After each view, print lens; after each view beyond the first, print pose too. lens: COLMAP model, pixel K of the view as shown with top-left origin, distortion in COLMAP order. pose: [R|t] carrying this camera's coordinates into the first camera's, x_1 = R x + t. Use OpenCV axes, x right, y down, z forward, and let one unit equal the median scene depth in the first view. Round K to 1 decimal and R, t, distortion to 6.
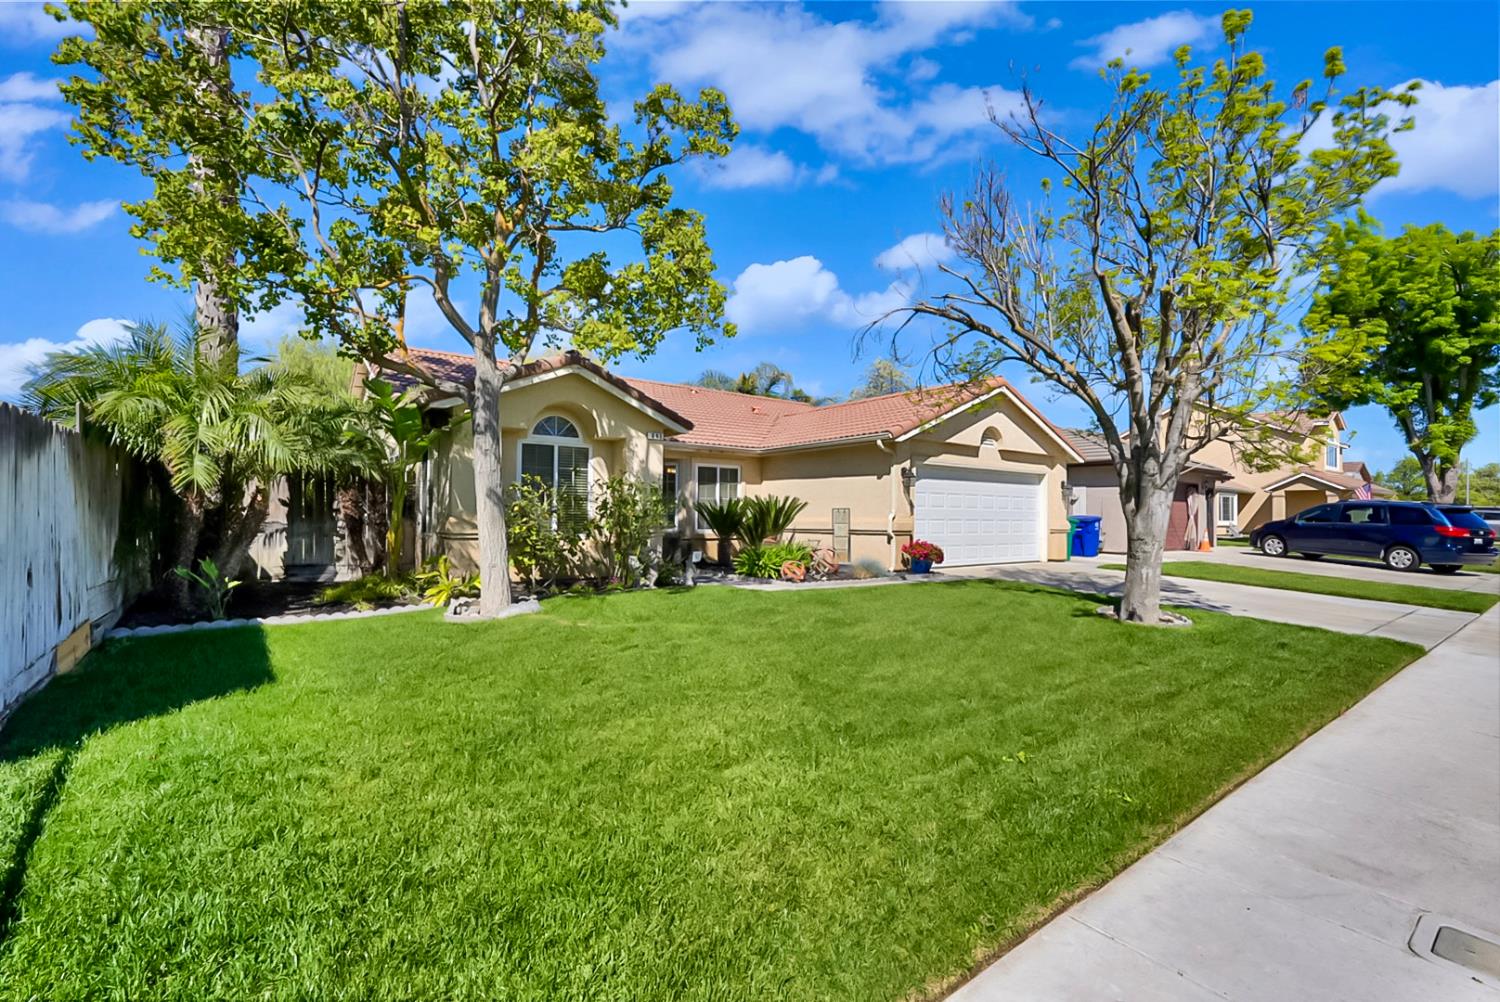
lens RADIAL K [[658.1, 0, 760.1], [0, 658.1, 504.3], [0, 0, 1]] dist [-0.002151, -0.000183]
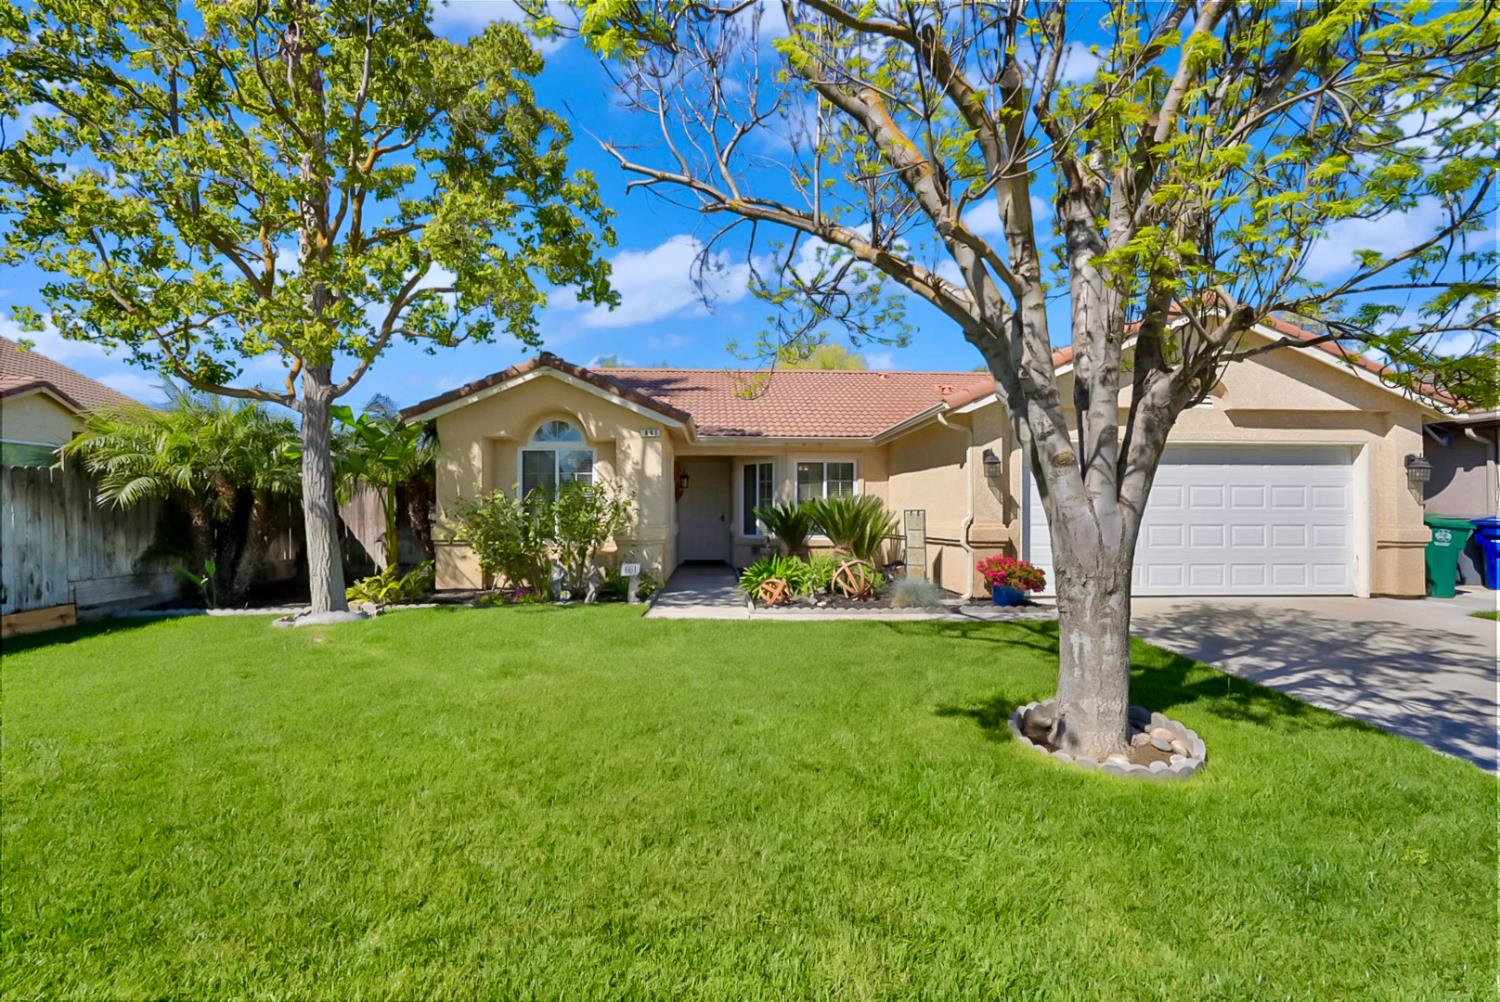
lens RADIAL K [[658.1, 0, 750.9], [0, 658.1, 510.4], [0, 0, 1]] dist [-0.002151, -0.000183]
pose [[0.828434, -0.012851, -0.559939, 0.401101], [0.017529, 0.999842, 0.002987, 0.000734], [0.559812, -0.012289, 0.828529, 0.289442]]
